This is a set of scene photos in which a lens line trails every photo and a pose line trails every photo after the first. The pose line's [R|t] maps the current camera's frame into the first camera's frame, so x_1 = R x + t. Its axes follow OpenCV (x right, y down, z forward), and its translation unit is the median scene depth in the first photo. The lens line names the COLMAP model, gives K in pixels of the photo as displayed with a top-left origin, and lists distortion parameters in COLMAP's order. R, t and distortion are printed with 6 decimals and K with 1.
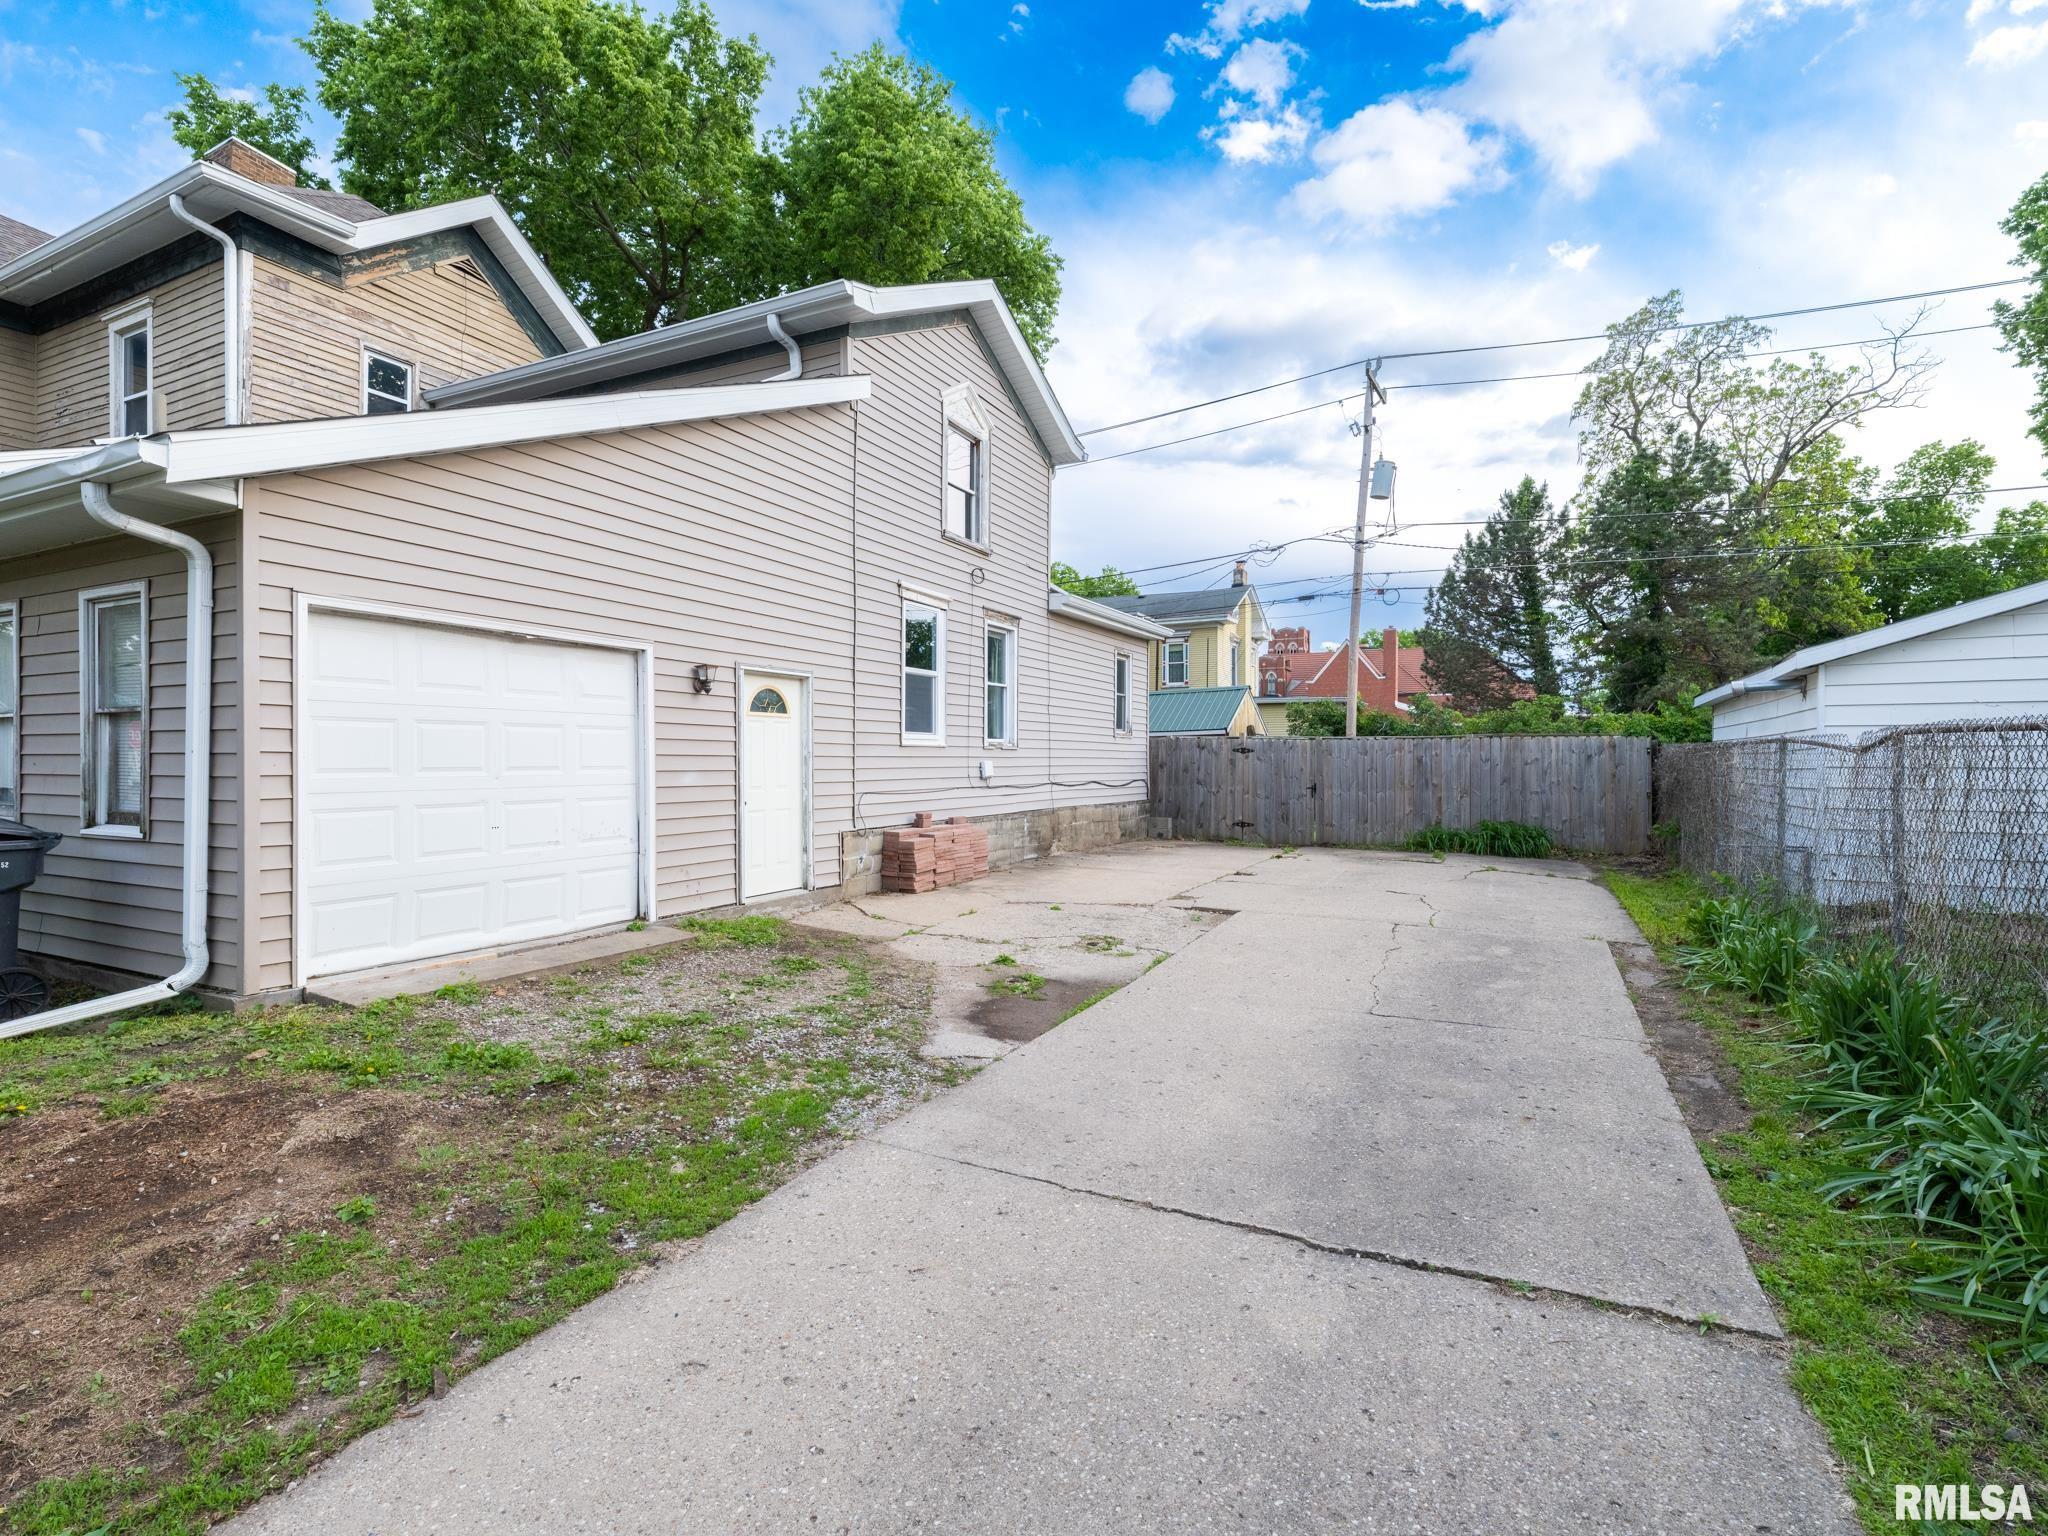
lens RADIAL K [[992.4, 0, 1019.4], [0, 992.4, 765.9], [0, 0, 1]] dist [0.001244, 0.000027]
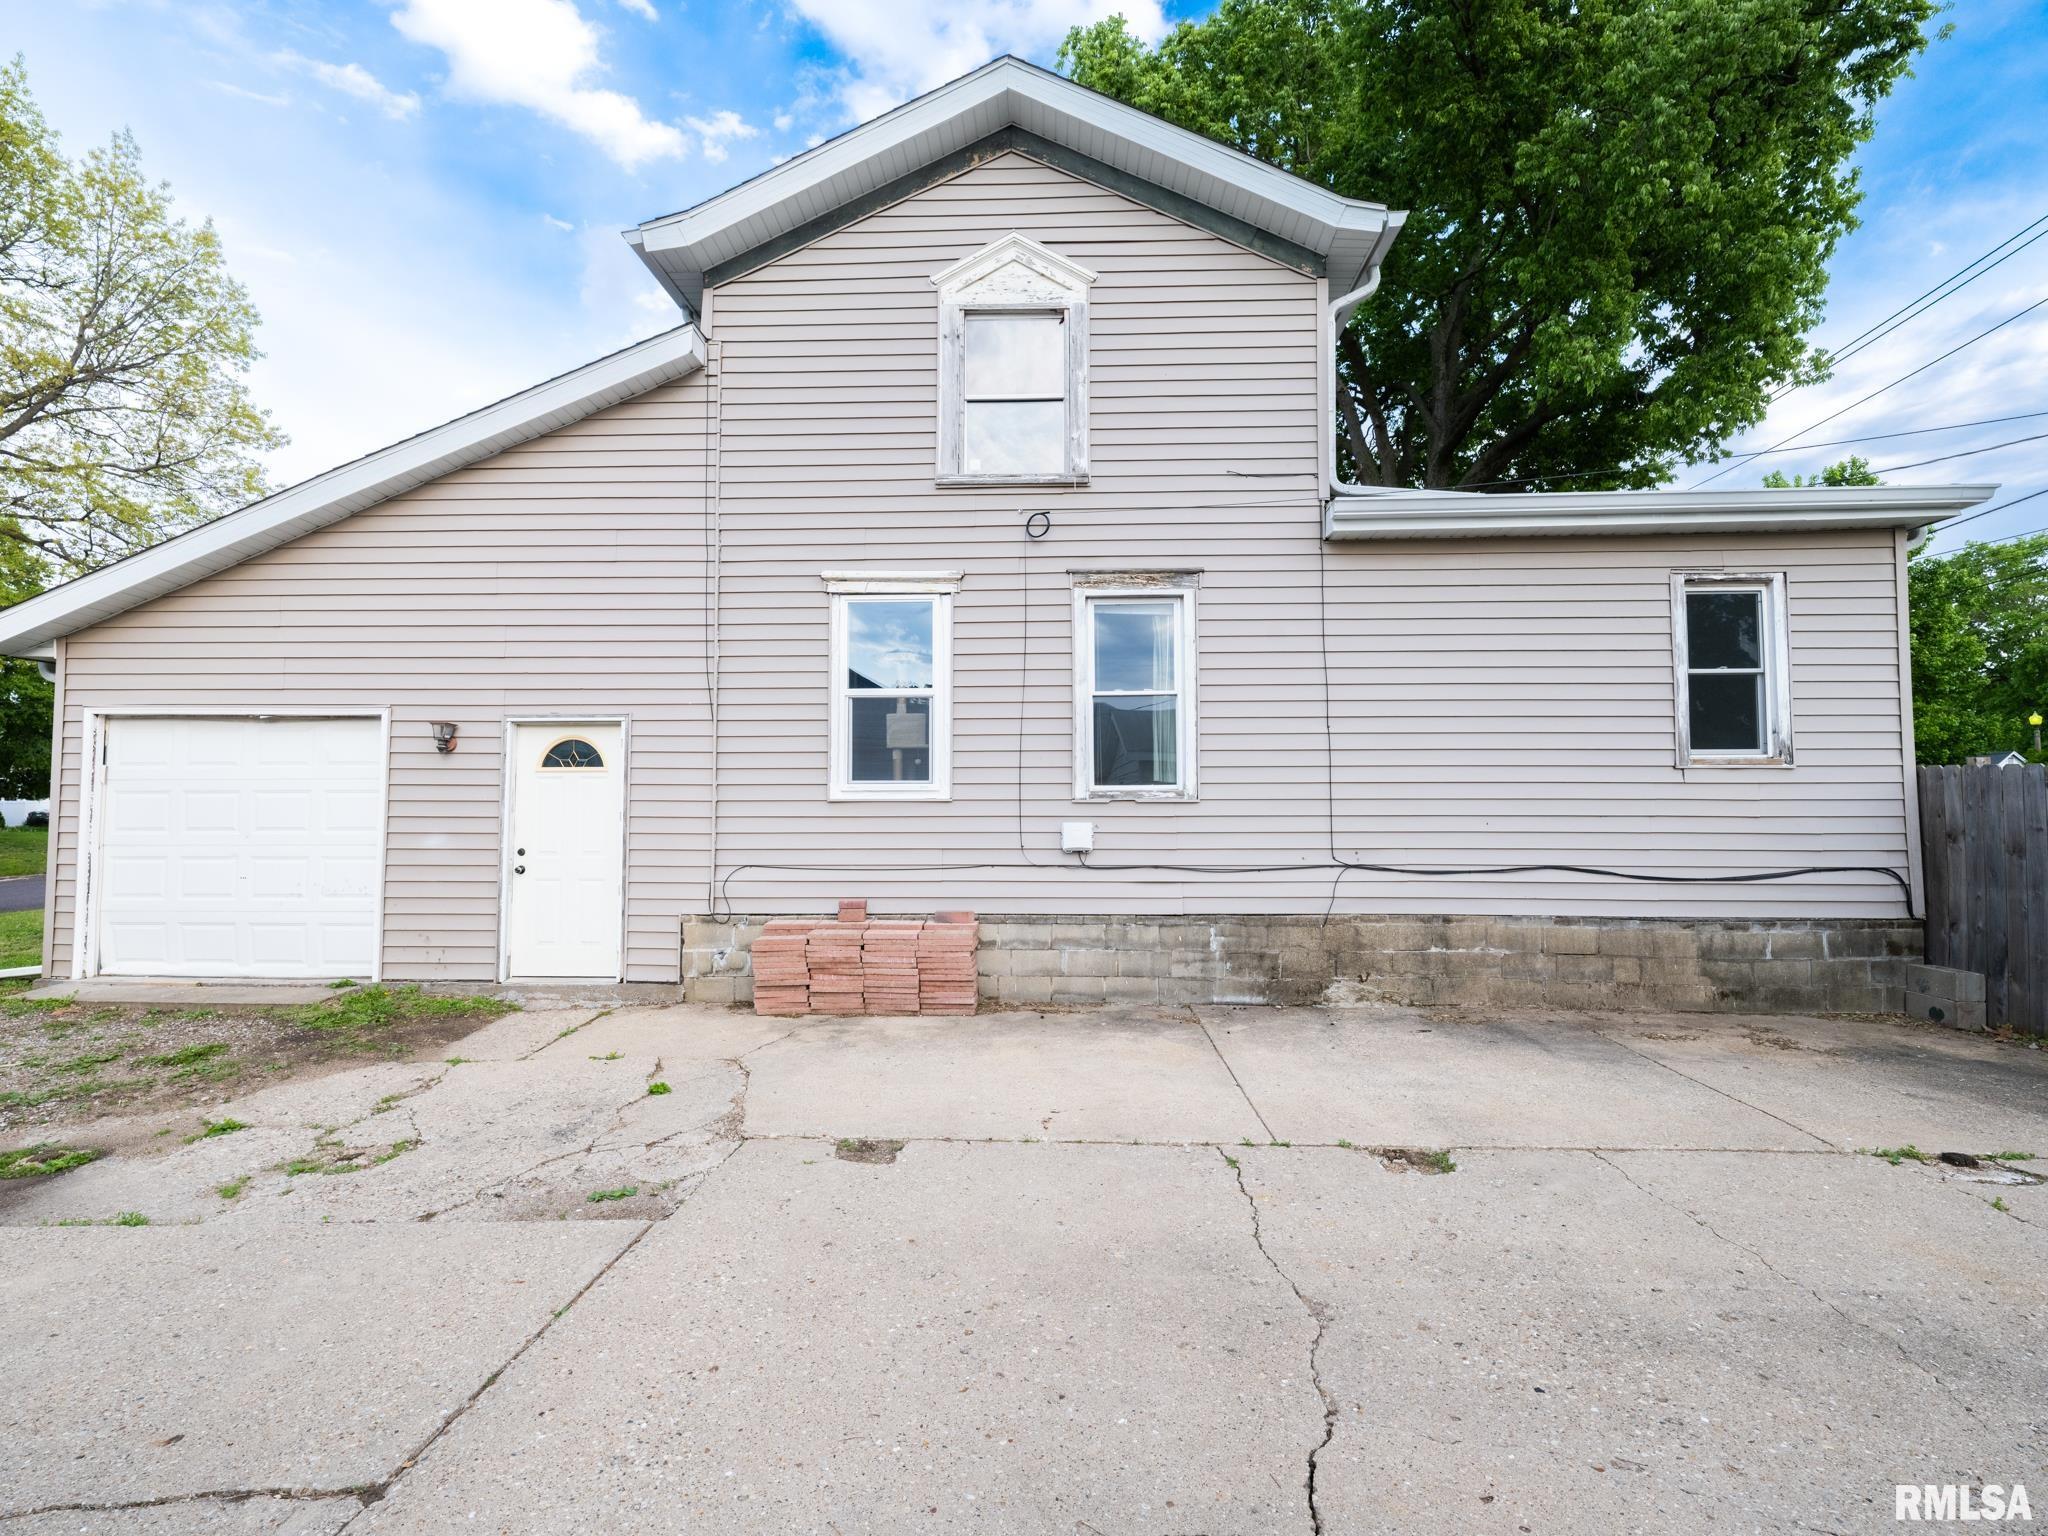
lens RADIAL K [[964.8, 0, 1026.8], [0, 964.8, 770.7], [0, 0, 1]] dist [-0.004852, -0.000217]
pose [[0.406654, -0.042114, -0.912611, 0.605695], [-0.004486, 0.998833, -0.048091, -0.010336], [0.913571, 0.023651, 0.405990, 0.909797]]
